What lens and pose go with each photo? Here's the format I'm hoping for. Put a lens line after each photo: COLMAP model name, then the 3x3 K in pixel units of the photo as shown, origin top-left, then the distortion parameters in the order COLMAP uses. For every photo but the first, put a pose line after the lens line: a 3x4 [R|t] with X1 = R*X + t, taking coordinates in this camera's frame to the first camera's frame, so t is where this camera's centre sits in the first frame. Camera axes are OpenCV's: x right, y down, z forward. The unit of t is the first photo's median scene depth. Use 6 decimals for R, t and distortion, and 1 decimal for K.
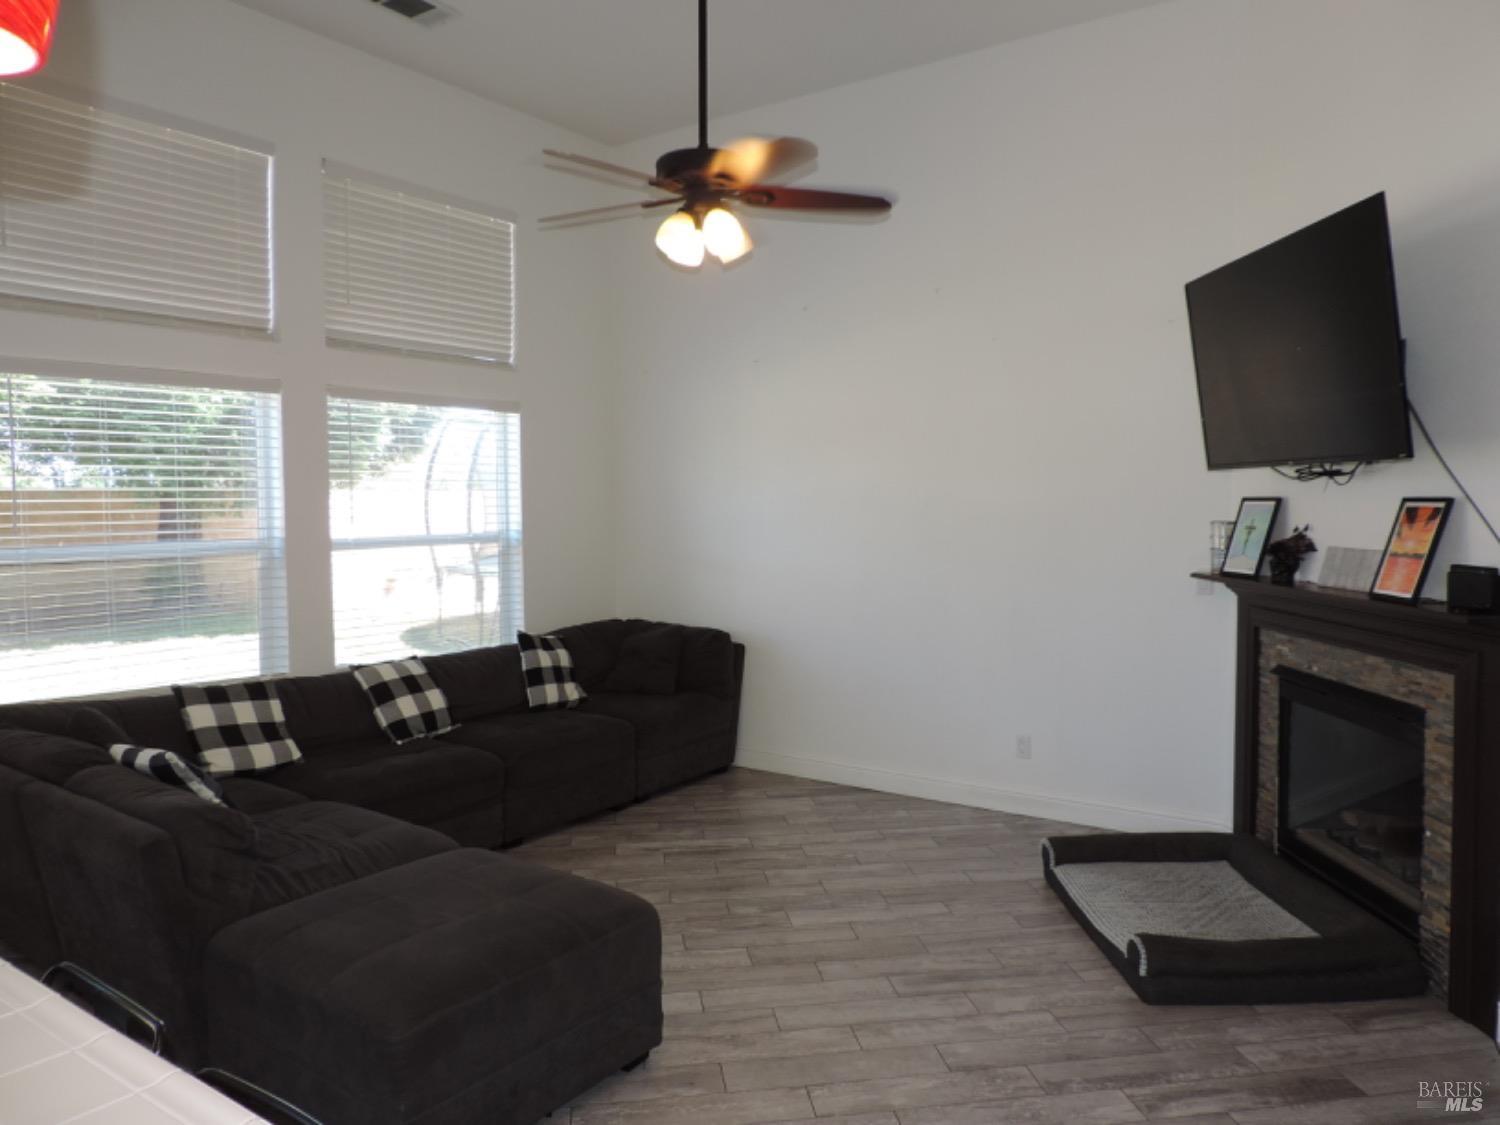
lens RADIAL K [[1051.7, 0, 750.0], [0, 1051.7, 562.5], [0, 0, 1]] dist [-0.022992, -0.007817]
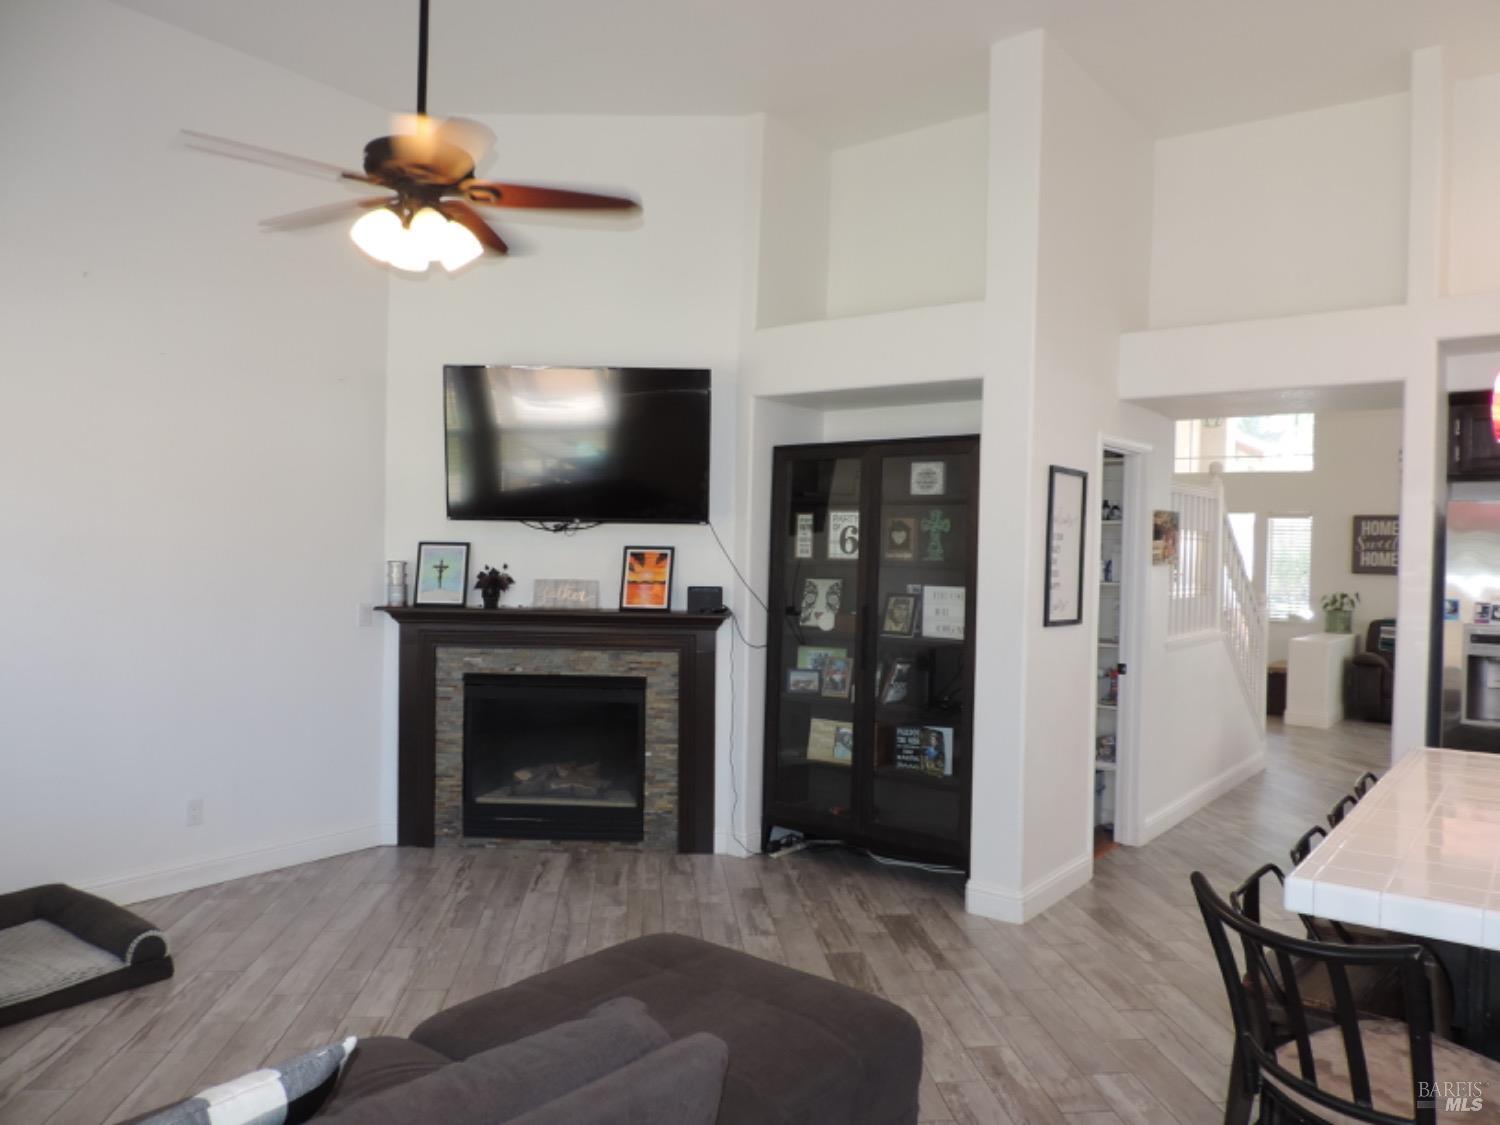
lens RADIAL K [[1073.7, 0, 741.4], [0, 1073.7, 564.9], [0, 0, 1]] dist [-0.022653, 0.013772]
pose [[0.050716, -0.007107, 0.998688, -0.795234], [0.040802, 0.999155, 0.005039, -0.028320], [-0.997879, 0.040493, 0.050964, 0.597278]]
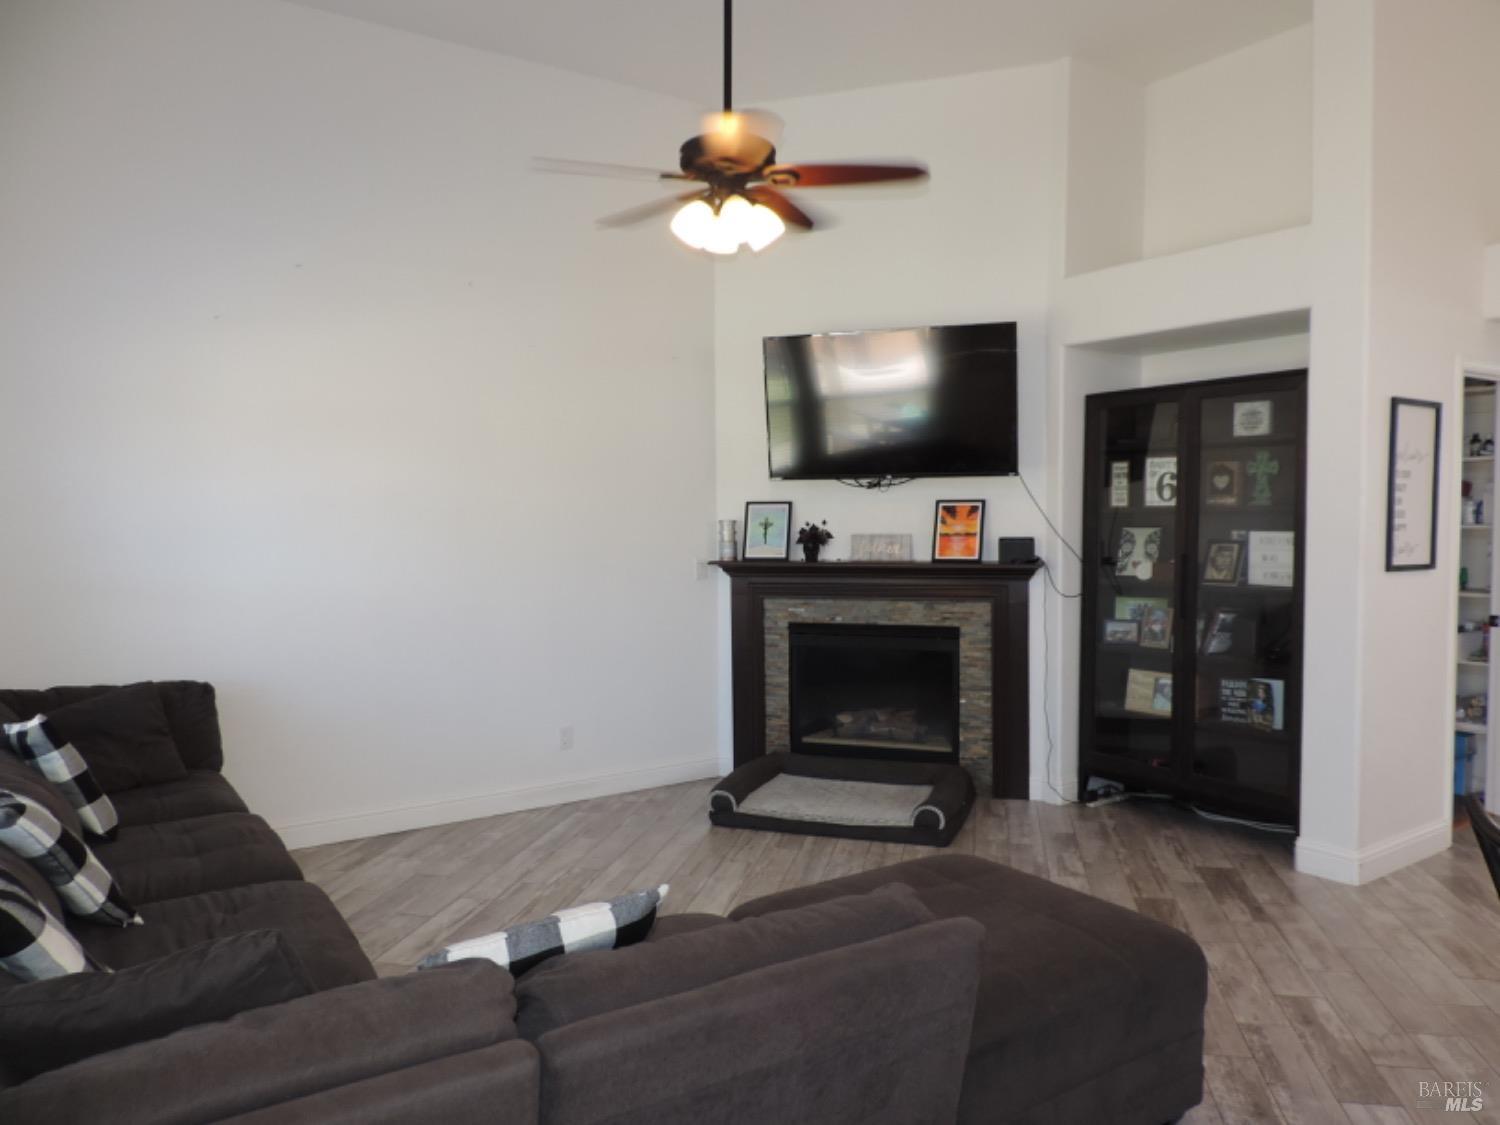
lens RADIAL K [[1066.5, 0, 734.7], [0, 1066.5, 564.4], [0, 0, 1]] dist [-0.034095, 0.005094]
pose [[0.362394, -0.041289, 0.931110, -0.841615], [0.062457, 0.997848, 0.019940, -0.012149], [-0.929930, 0.050929, 0.364193, 0.556517]]
